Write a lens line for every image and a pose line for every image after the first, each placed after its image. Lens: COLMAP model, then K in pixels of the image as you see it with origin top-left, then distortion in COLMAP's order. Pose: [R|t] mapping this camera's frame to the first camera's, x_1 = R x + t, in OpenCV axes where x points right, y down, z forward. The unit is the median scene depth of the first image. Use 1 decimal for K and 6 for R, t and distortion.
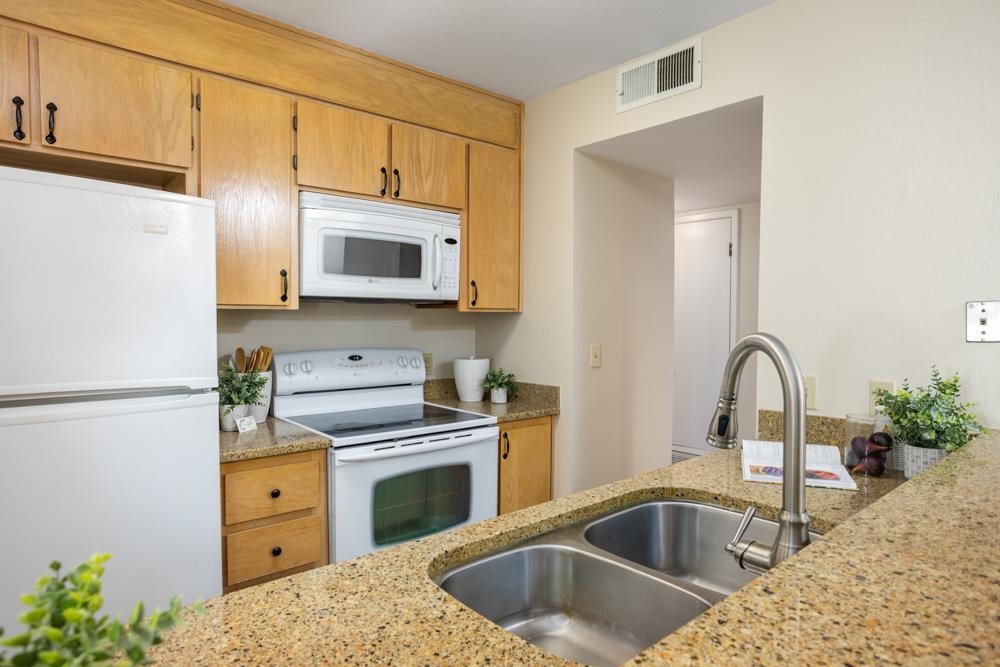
lens RADIAL K [[592.9, 0, 500.0], [0, 592.9, 333.7], [0, 0, 1]] dist [-0.003339, 0.002661]
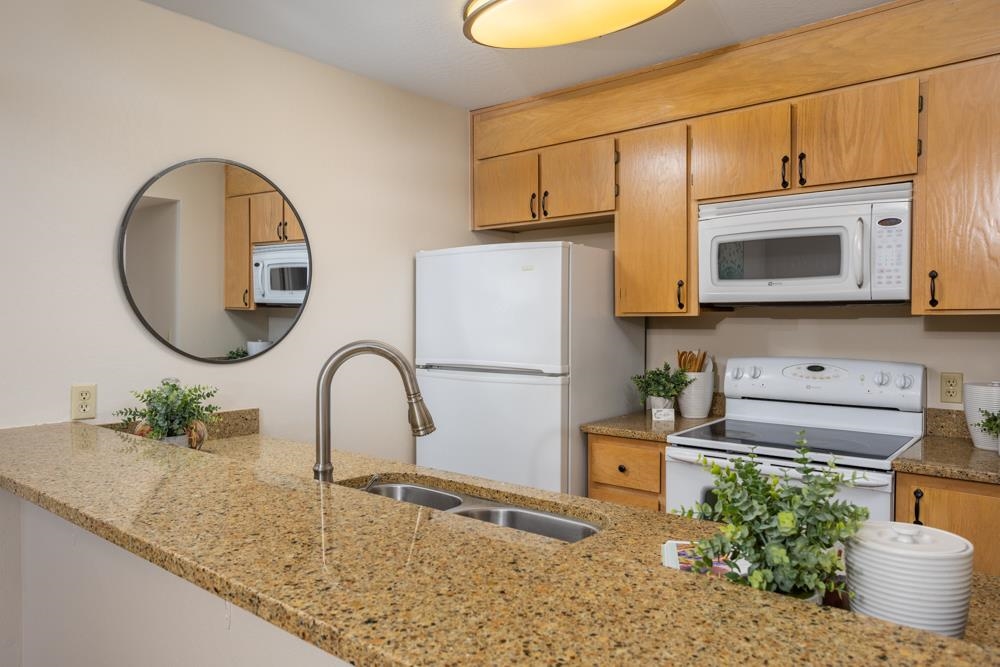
lens RADIAL K [[711.9, 0, 500.3], [0, 711.9, 330.9], [0, 0, 1]] dist [0.006997, 0.001385]
pose [[0.151748, 0.013753, -0.988324, 0.786048], [-0.021195, 0.999719, 0.010657, -0.017687], [0.988192, 0.019330, 0.151996, 0.401757]]
